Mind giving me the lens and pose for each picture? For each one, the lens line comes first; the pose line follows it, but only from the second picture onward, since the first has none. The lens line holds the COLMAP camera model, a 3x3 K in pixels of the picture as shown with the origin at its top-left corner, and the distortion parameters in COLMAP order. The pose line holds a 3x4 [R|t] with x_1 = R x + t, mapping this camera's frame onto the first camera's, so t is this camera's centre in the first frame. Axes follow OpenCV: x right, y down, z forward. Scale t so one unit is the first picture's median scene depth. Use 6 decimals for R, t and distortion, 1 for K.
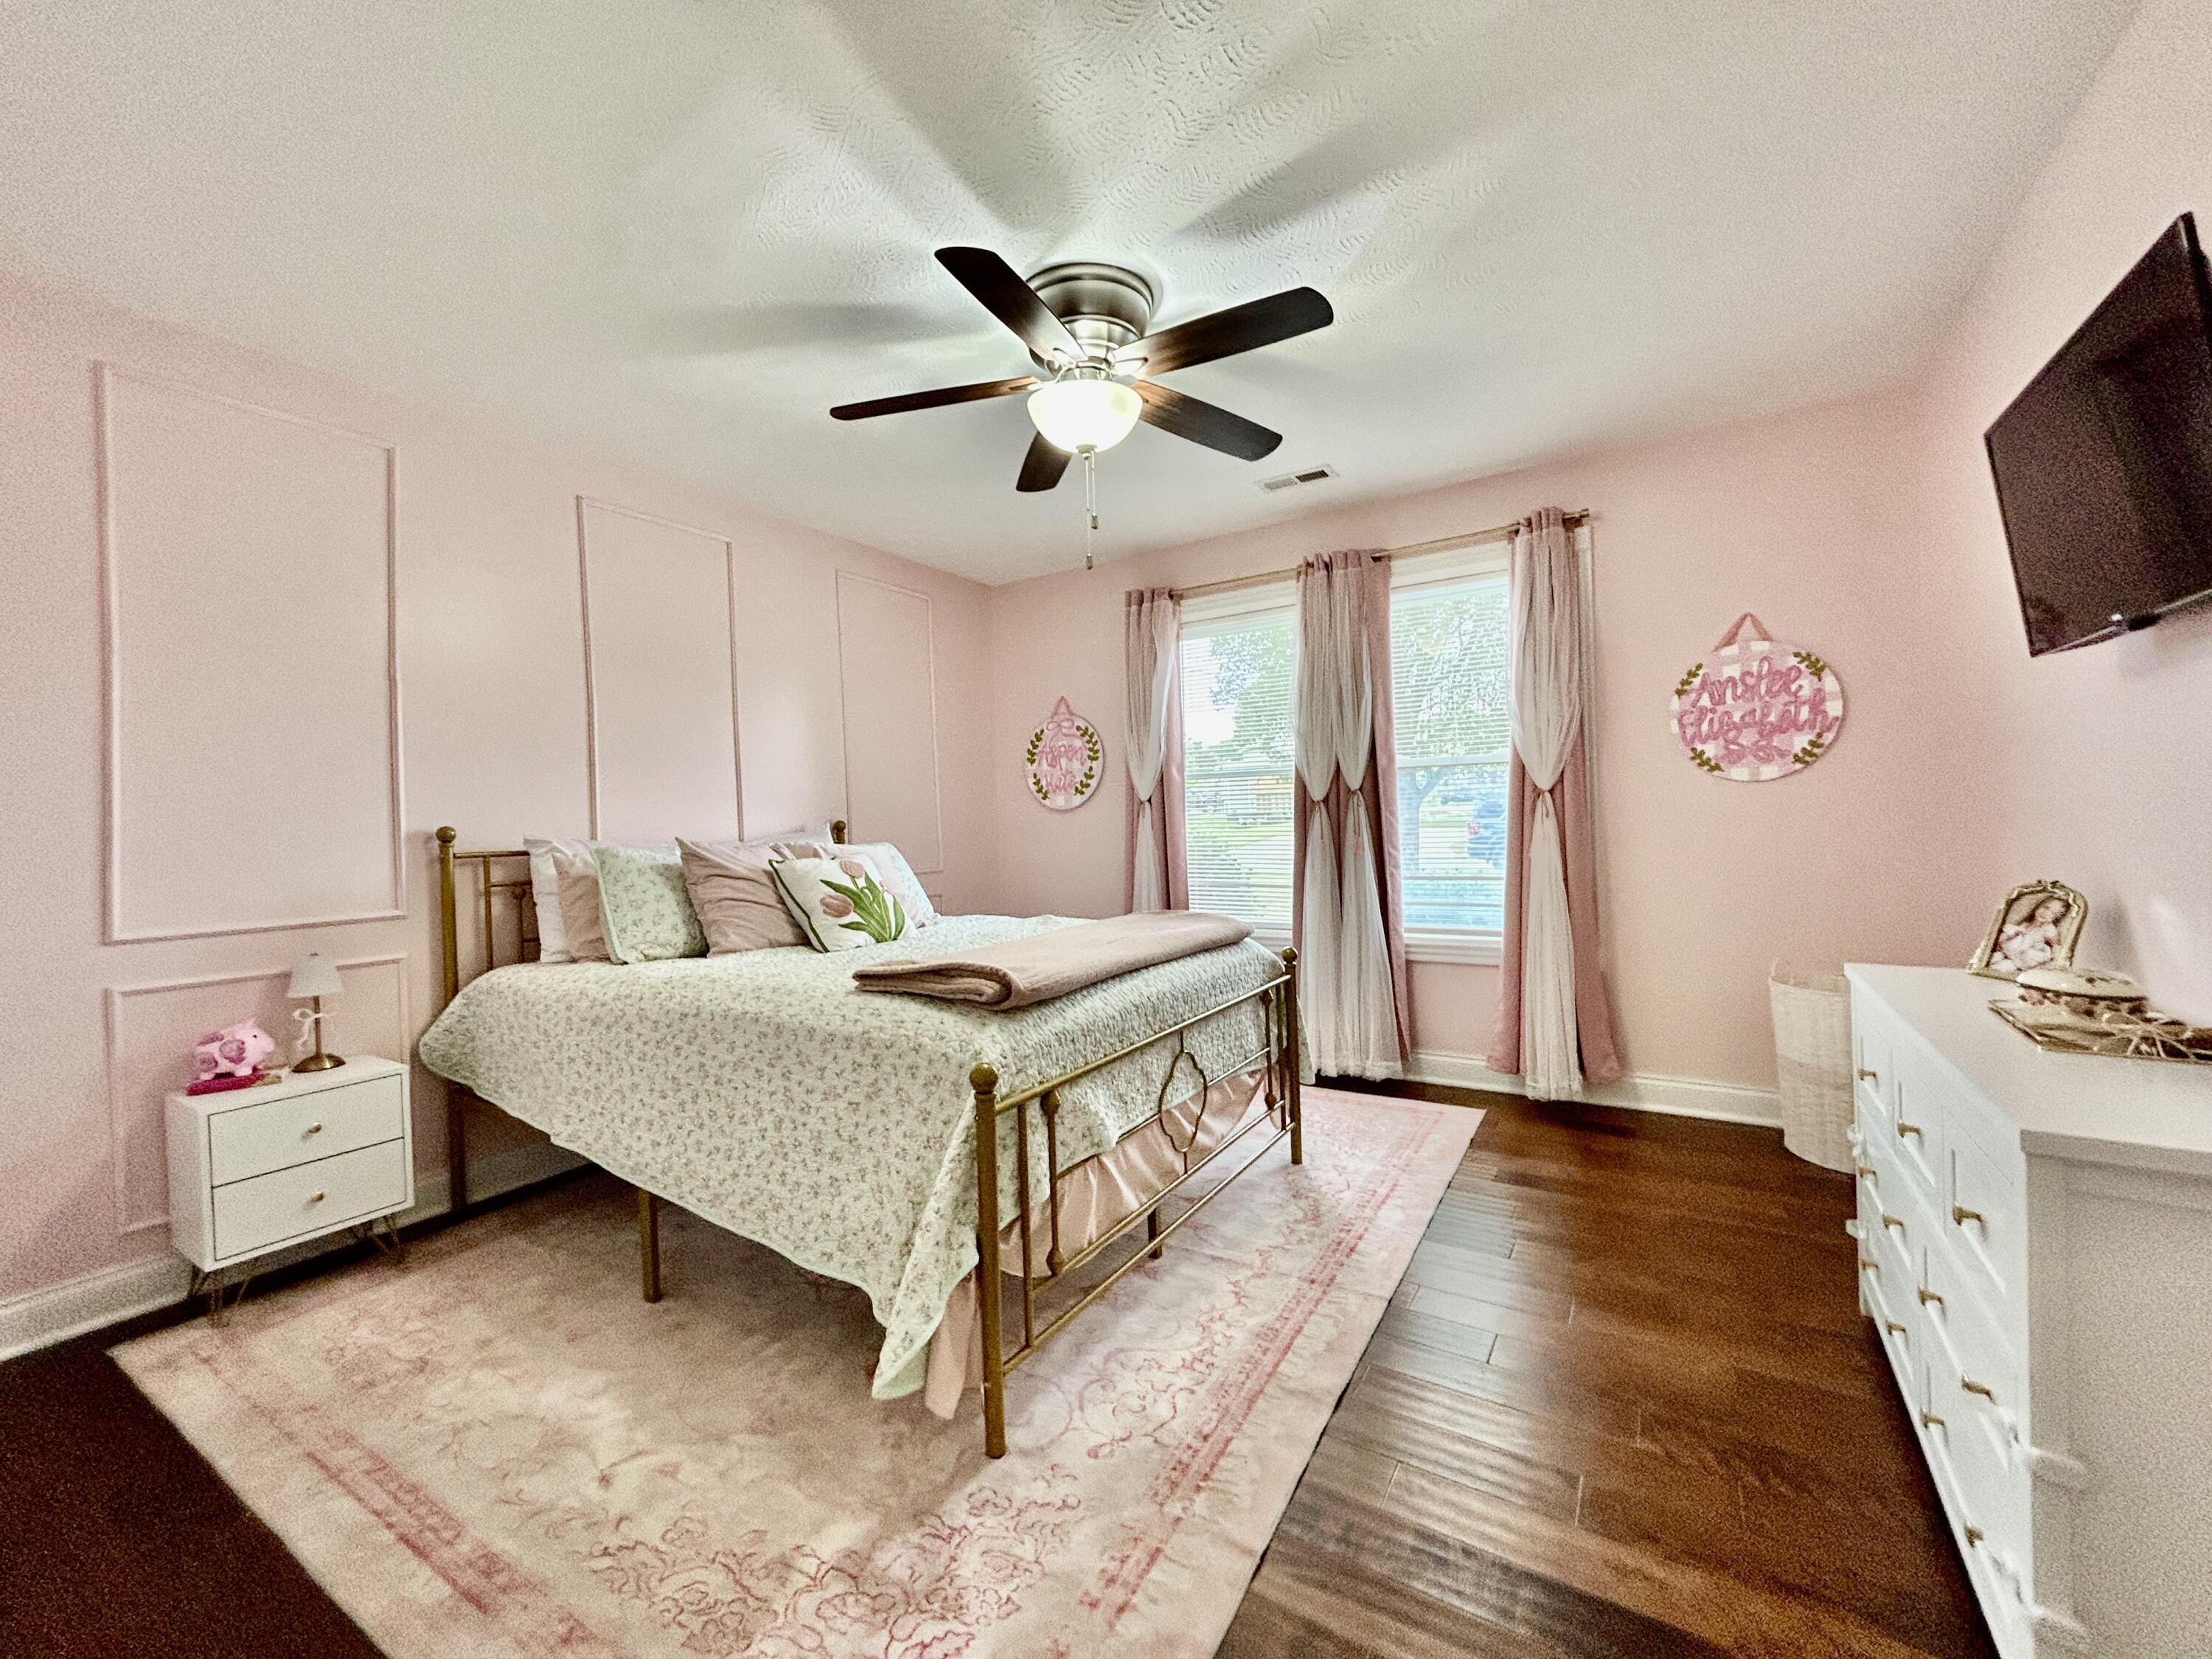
lens RADIAL K [[887.3, 0, 1095.4], [0, 887.3, 822.5], [0, 0, 1]] dist [0.000846, 0.000515]
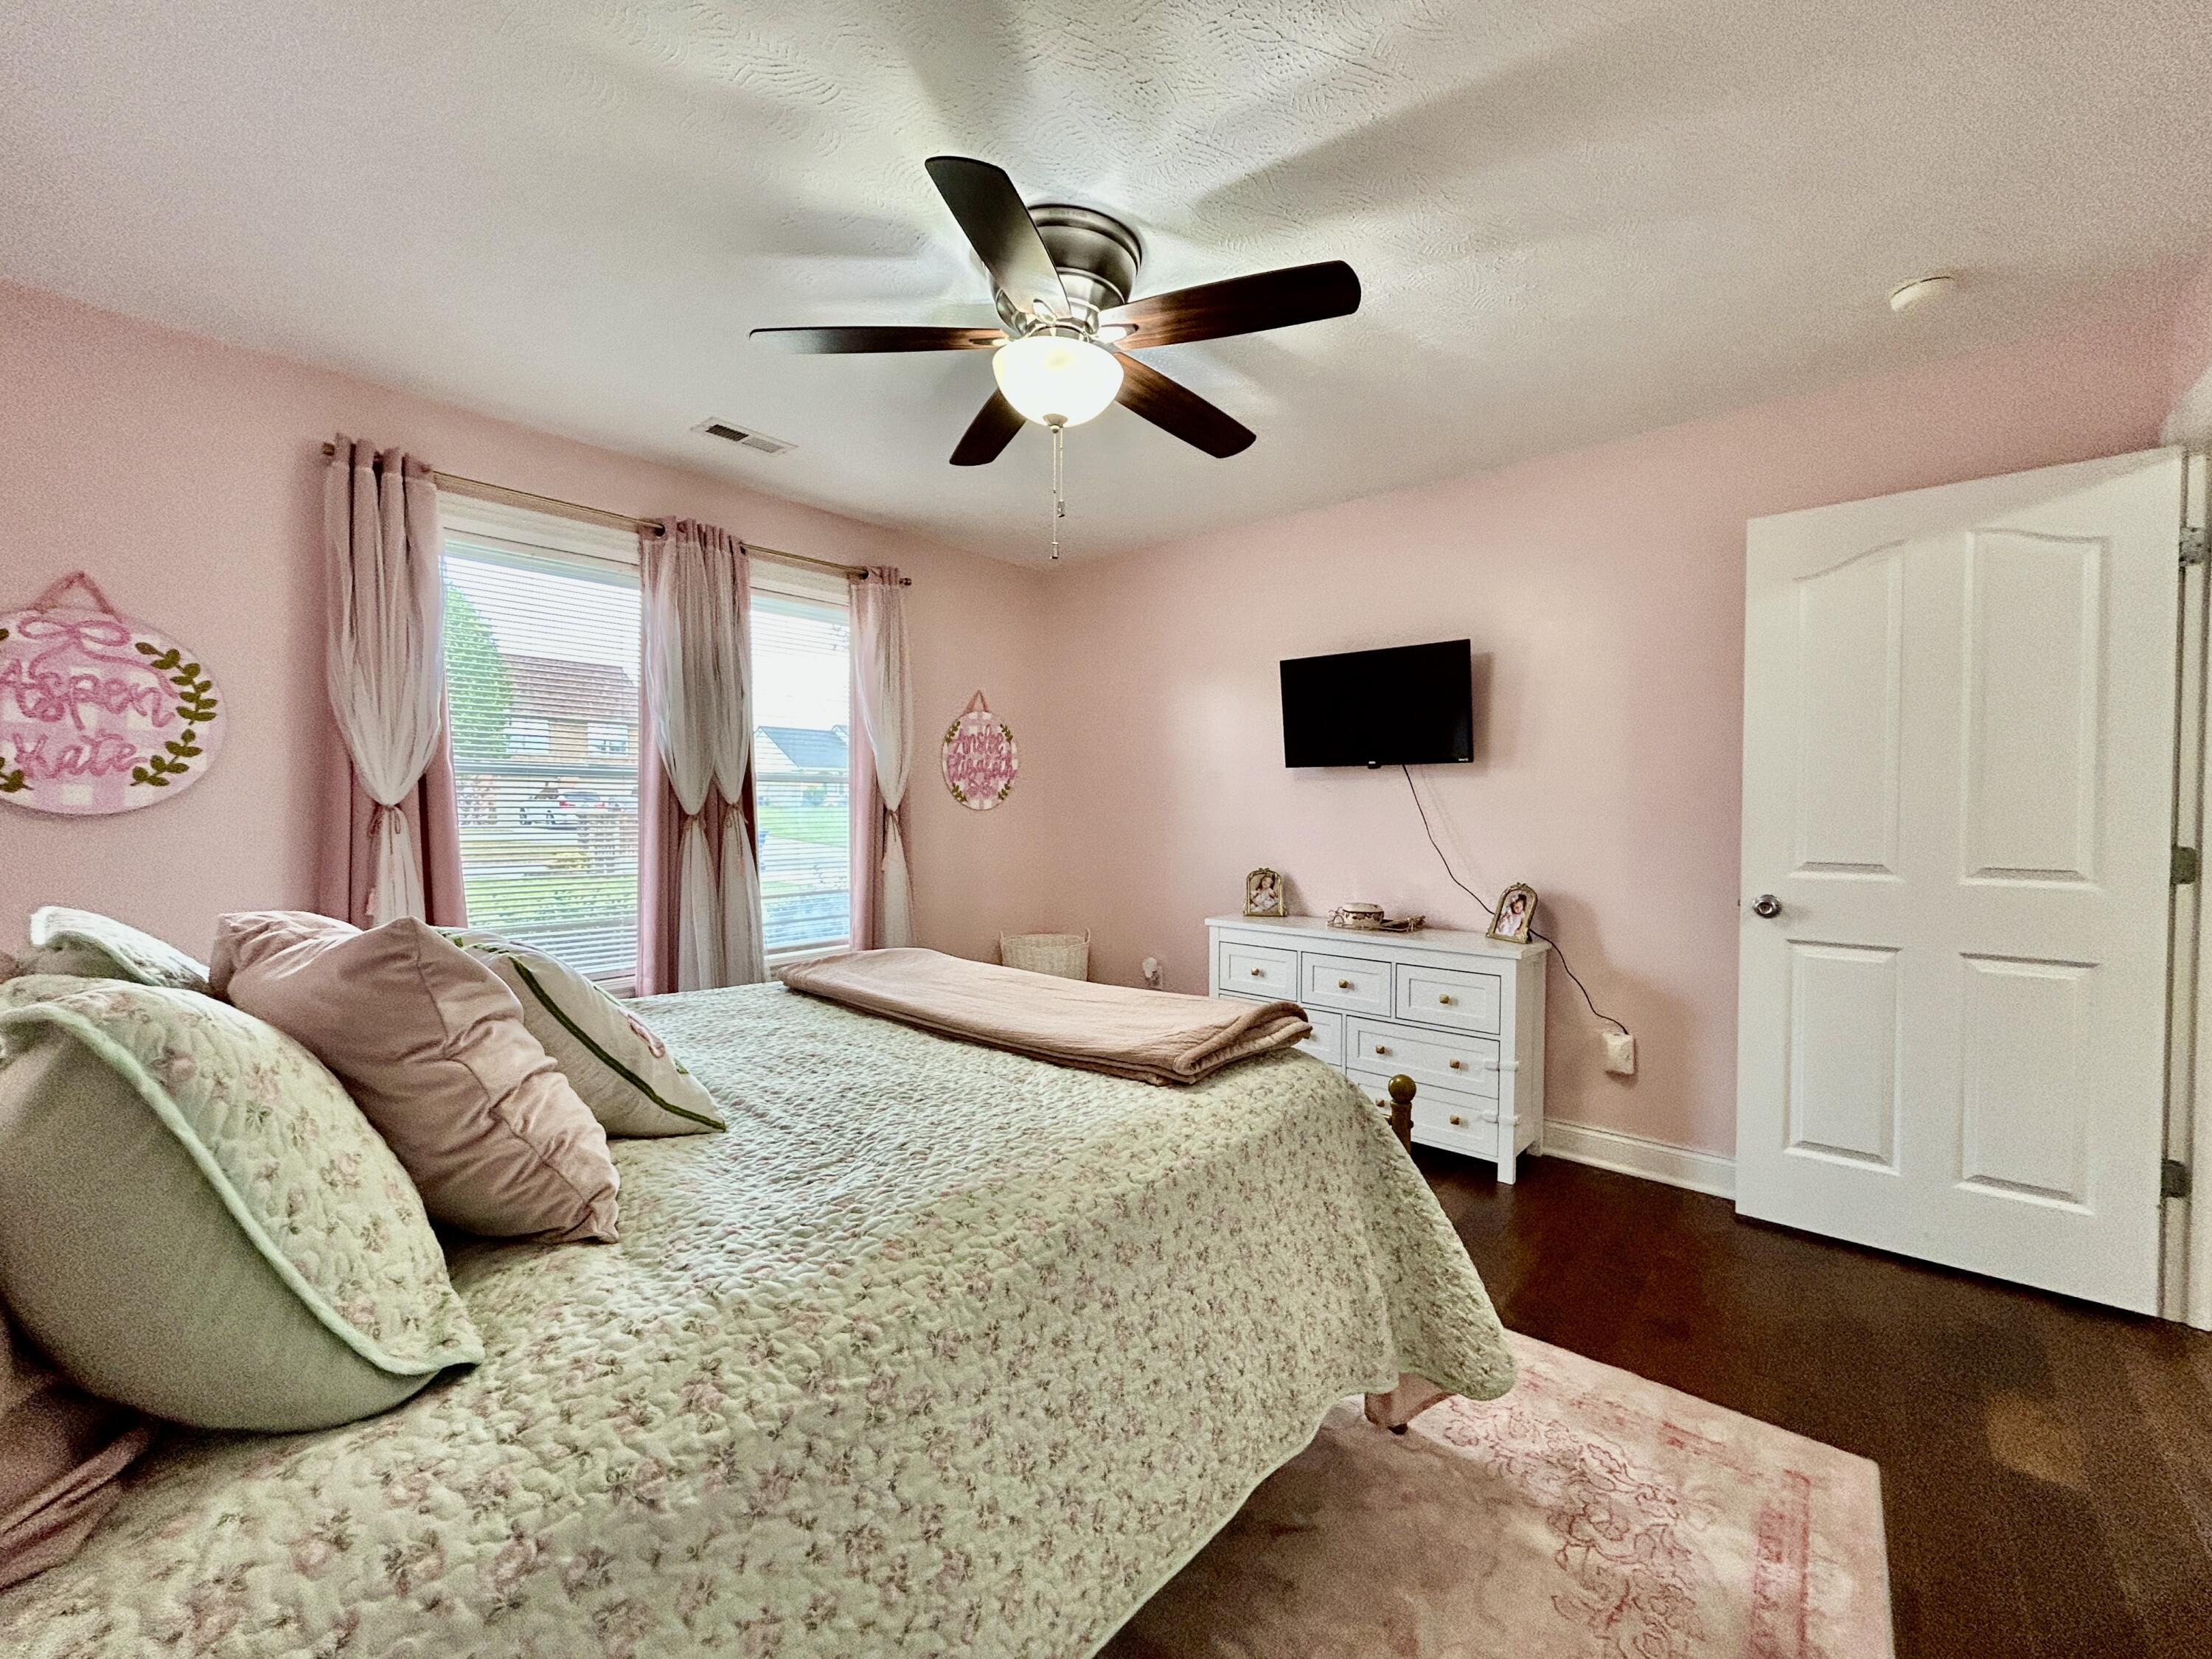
lens RADIAL K [[887.3, 0, 1095.4], [0, 887.3, 822.5], [0, 0, 1]] dist [0.000846, 0.000515]
pose [[0.140596, 0.010781, 0.990008, -0.727350], [-0.005167, 0.999935, -0.010155, -0.014564], [-0.990054, -0.003688, 0.140643, 0.704842]]
